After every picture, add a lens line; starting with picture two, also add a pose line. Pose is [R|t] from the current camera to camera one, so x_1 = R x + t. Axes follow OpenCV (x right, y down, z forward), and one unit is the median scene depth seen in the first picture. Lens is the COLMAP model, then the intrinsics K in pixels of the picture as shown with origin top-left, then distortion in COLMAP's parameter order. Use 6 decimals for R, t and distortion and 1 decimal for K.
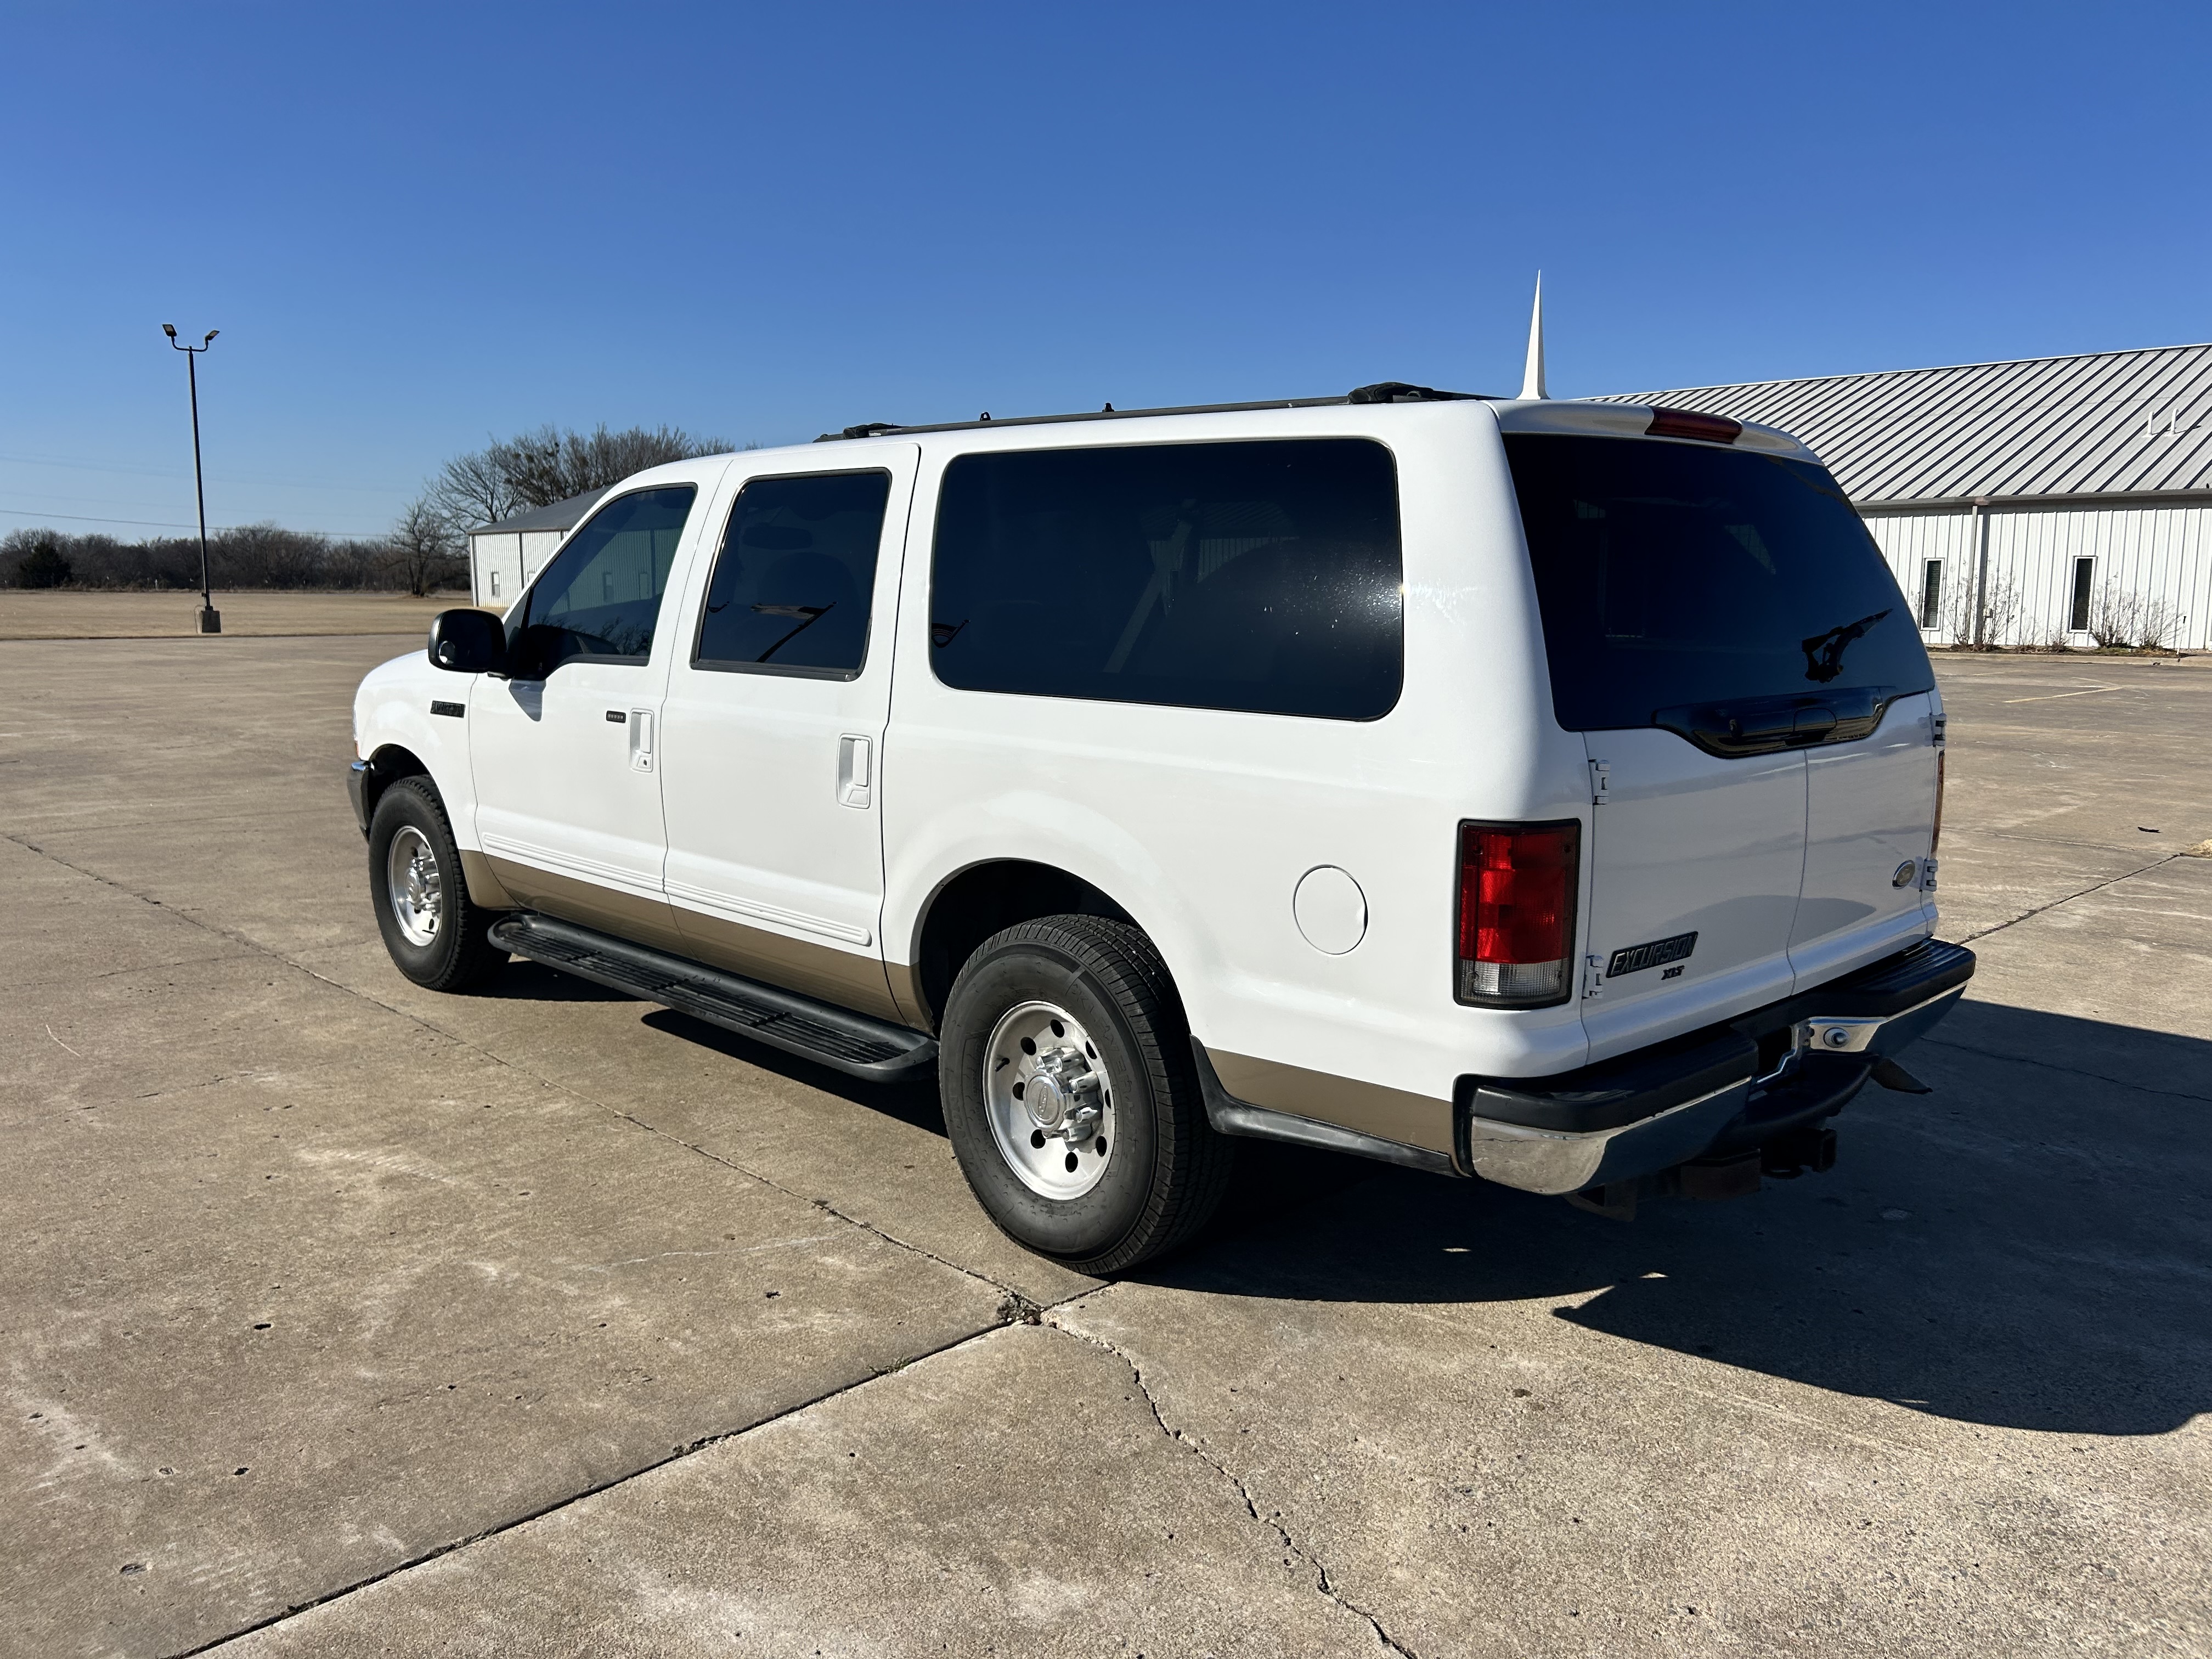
lens RADIAL K [[1676.8, 0, 1116.3], [0, 1676.8, 817.2], [0, 0, 1]] dist [0.038829, -0.040157]
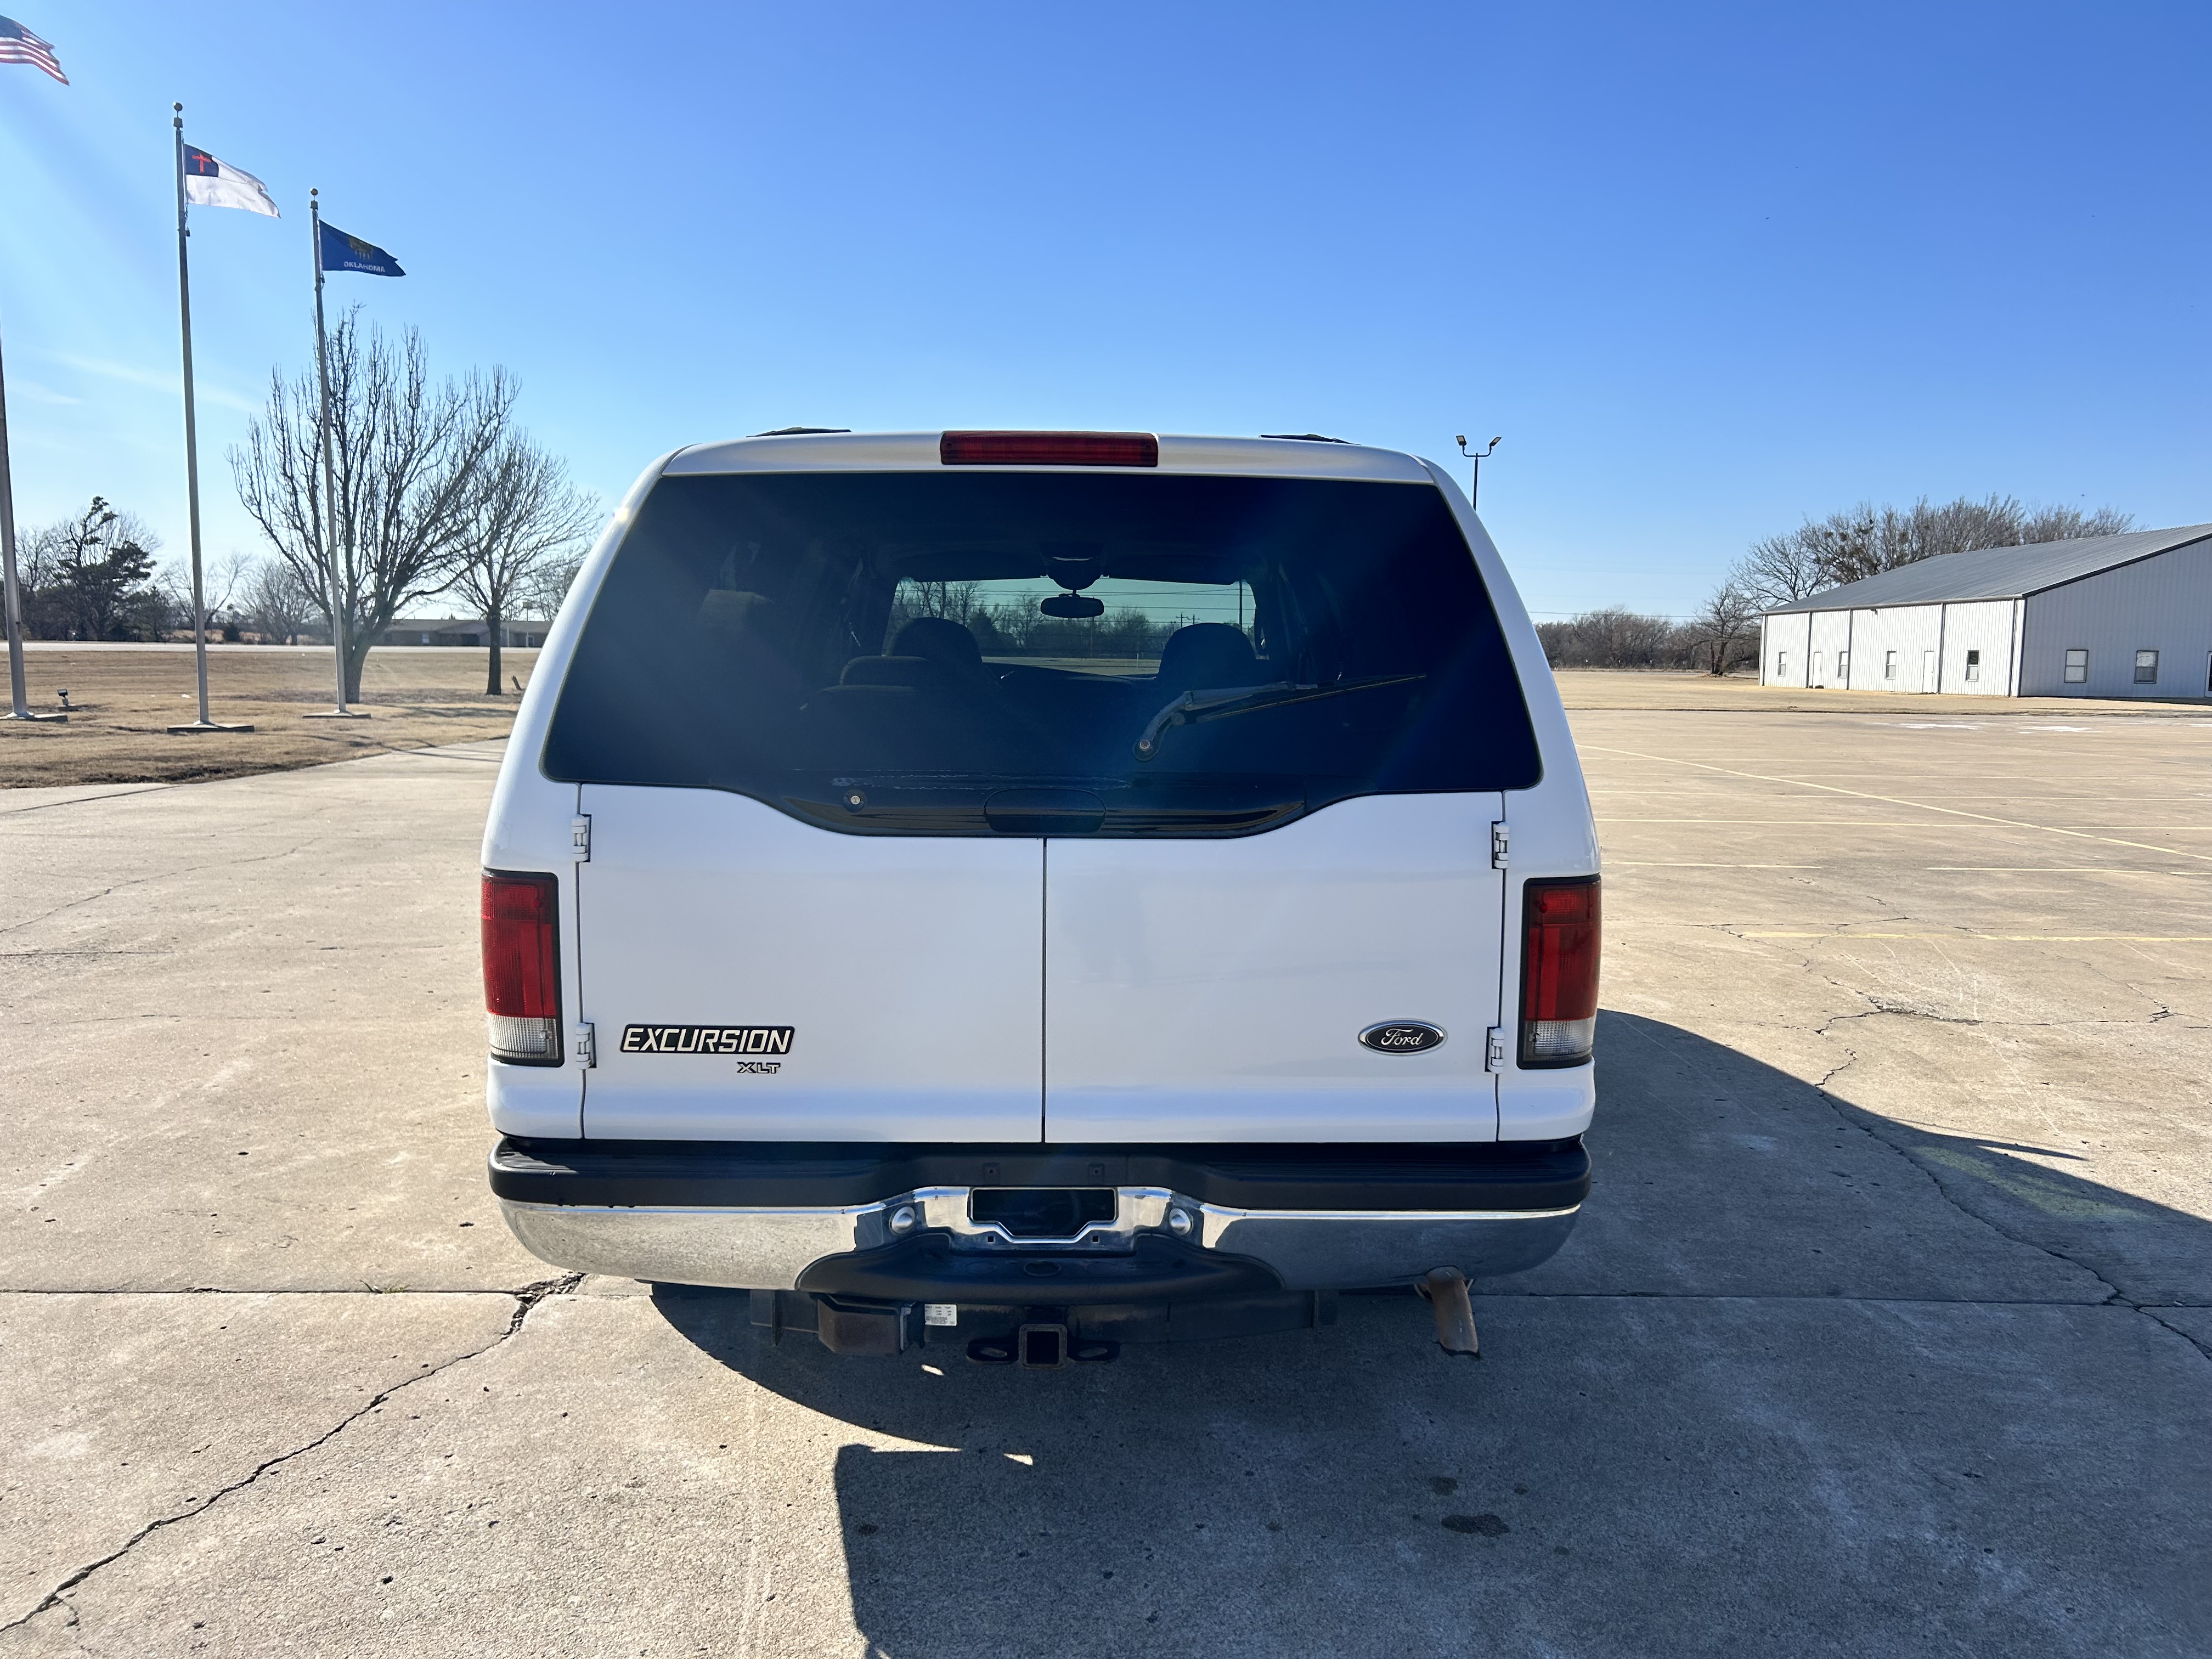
lens RADIAL K [[1676.8, 0, 1128.0], [0, 1676.8, 836.4], [0, 0, 1]] dist [0.038829, -0.040157]
pose [[0.730952, 0.079996, -0.677724, 0.837583], [-0.104312, 0.994533, 0.004887, -0.042312], [0.674410, 0.067123, 0.735300, 0.370957]]
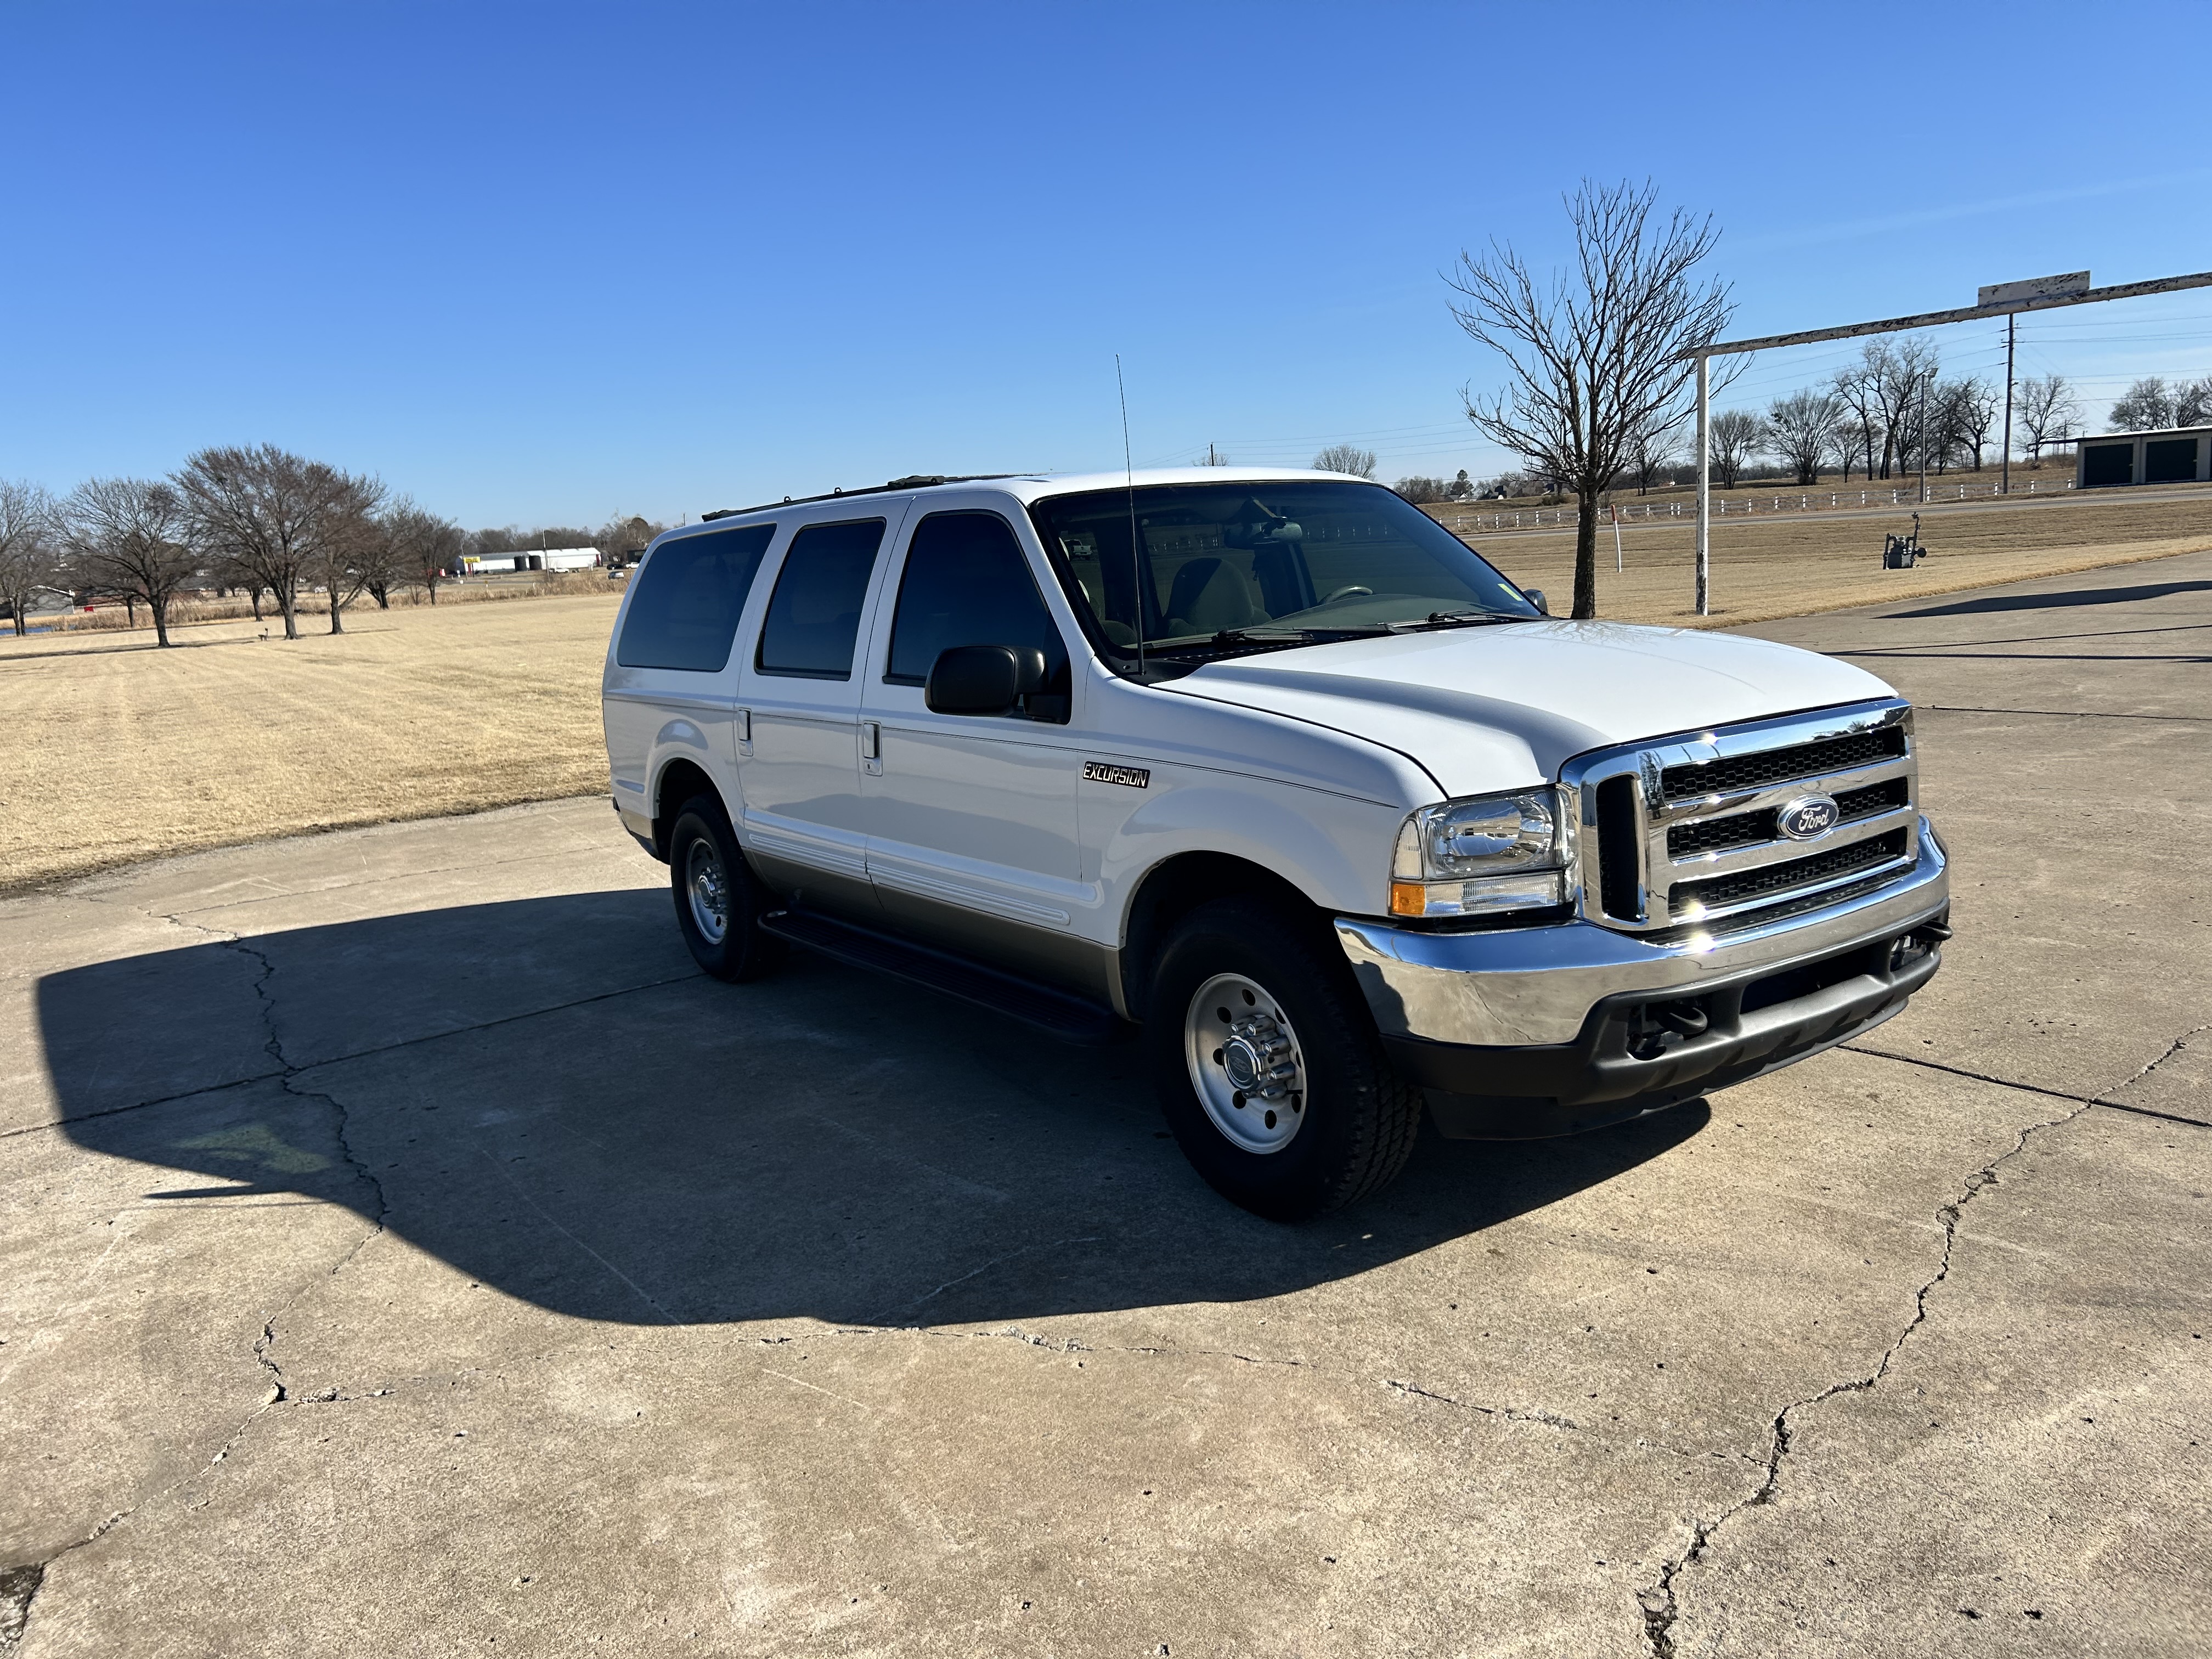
lens RADIAL K [[1676.8, 0, 1126.4], [0, 1676.8, 810.3], [0, 0, 1]] dist [0.038829, -0.040157]
pose [[-0.986467, 0.037067, 0.159716, -0.399241], [0.082894, 0.953197, 0.290766, -0.433424], [-0.141463, 0.300070, -0.943370, 2.816474]]
